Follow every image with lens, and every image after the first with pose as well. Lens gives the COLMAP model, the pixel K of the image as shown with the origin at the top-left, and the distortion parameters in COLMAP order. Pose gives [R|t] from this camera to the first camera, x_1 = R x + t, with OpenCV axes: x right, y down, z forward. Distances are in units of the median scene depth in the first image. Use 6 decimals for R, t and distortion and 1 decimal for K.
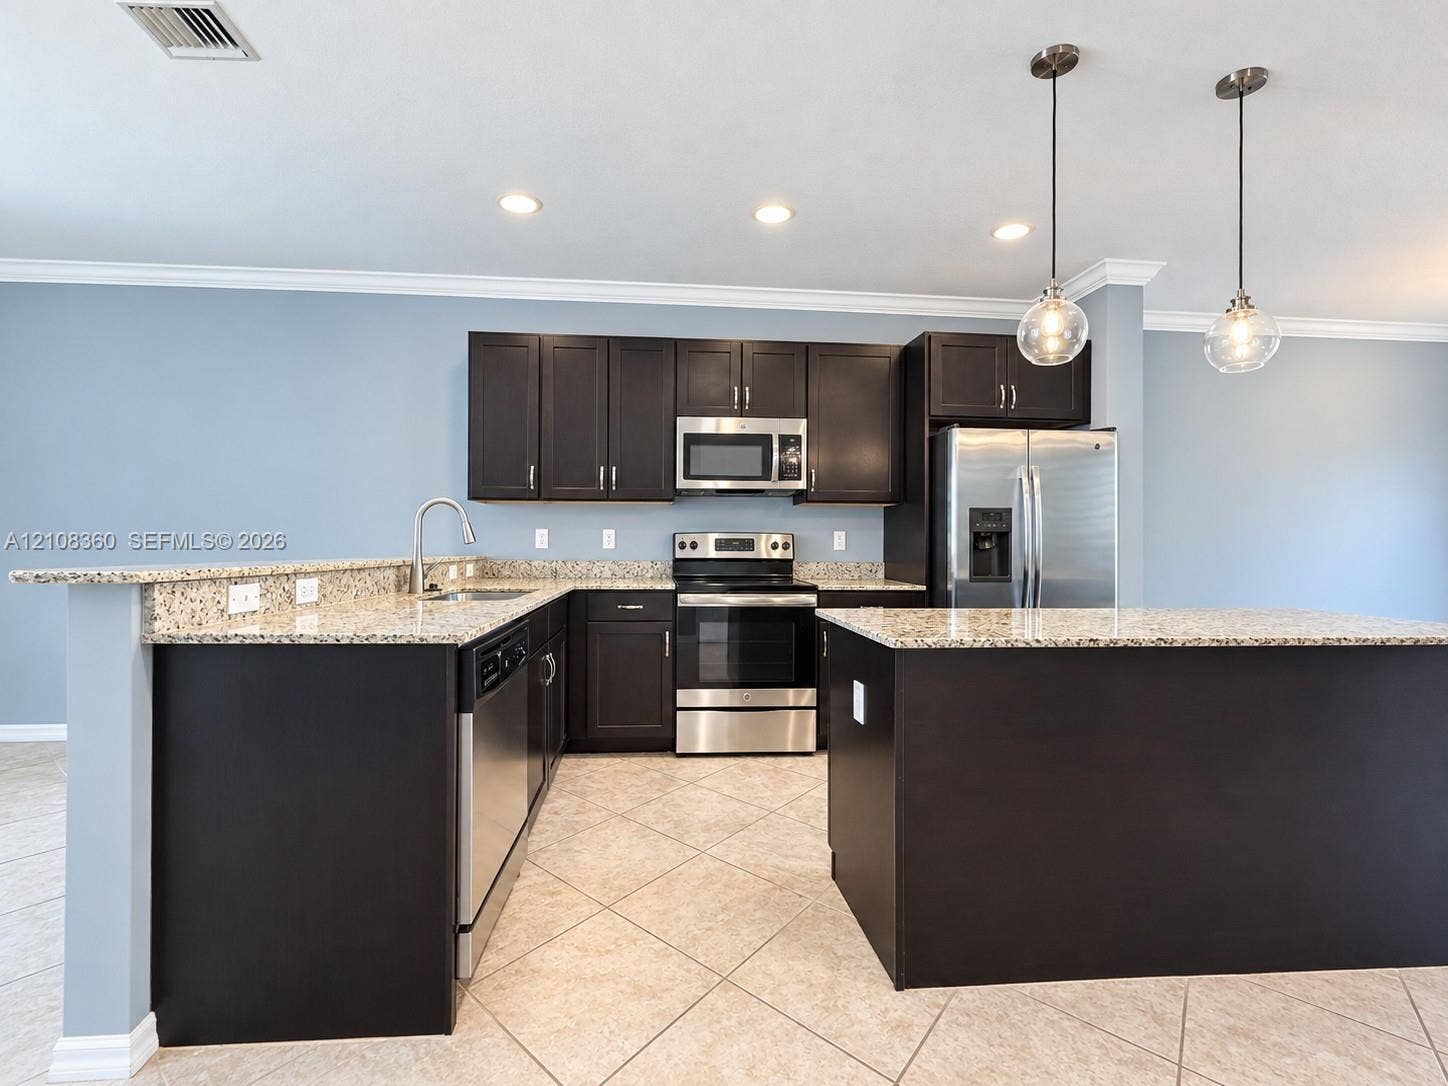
lens RADIAL K [[646.4, 0, 726.8], [0, 646.4, 529.6], [0, 0, 1]] dist [-0.011118, 0.000090]
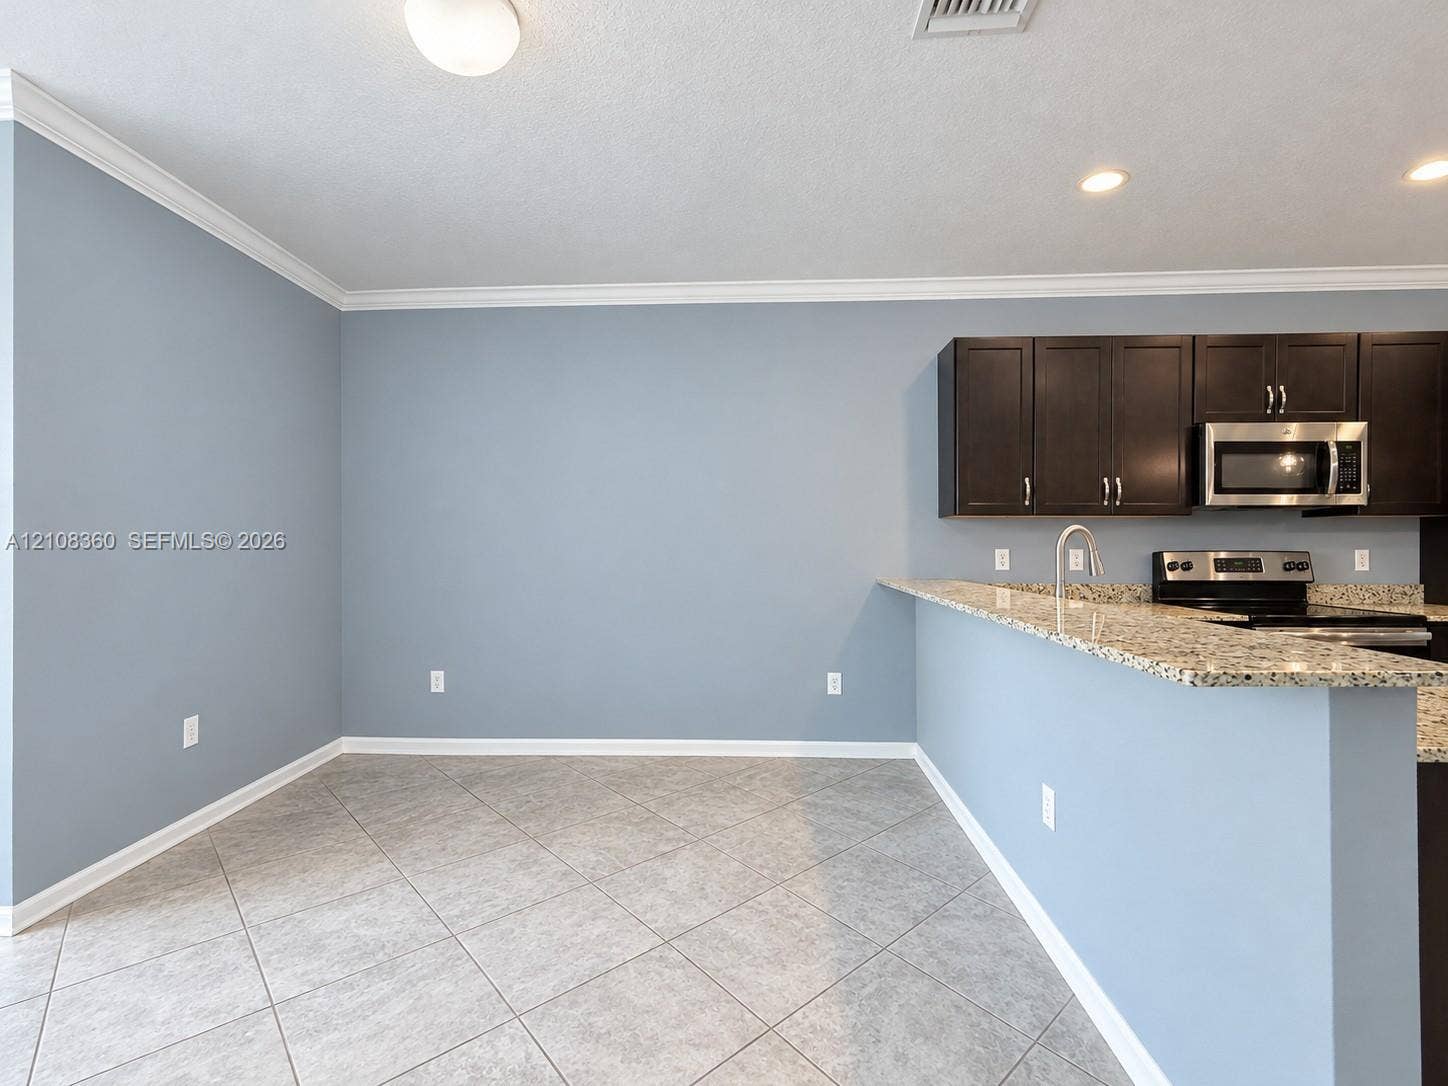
lens RADIAL K [[646.4, 0, 726.6], [0, 646.4, 539.1], [0, 0, 1]] dist [-0.011118, 0.000090]
pose [[0.990290, -0.008235, -0.138773, -0.560117], [0.010645, 0.999805, 0.016638, -0.034530], [0.138609, -0.017954, 0.990184, 0.032465]]
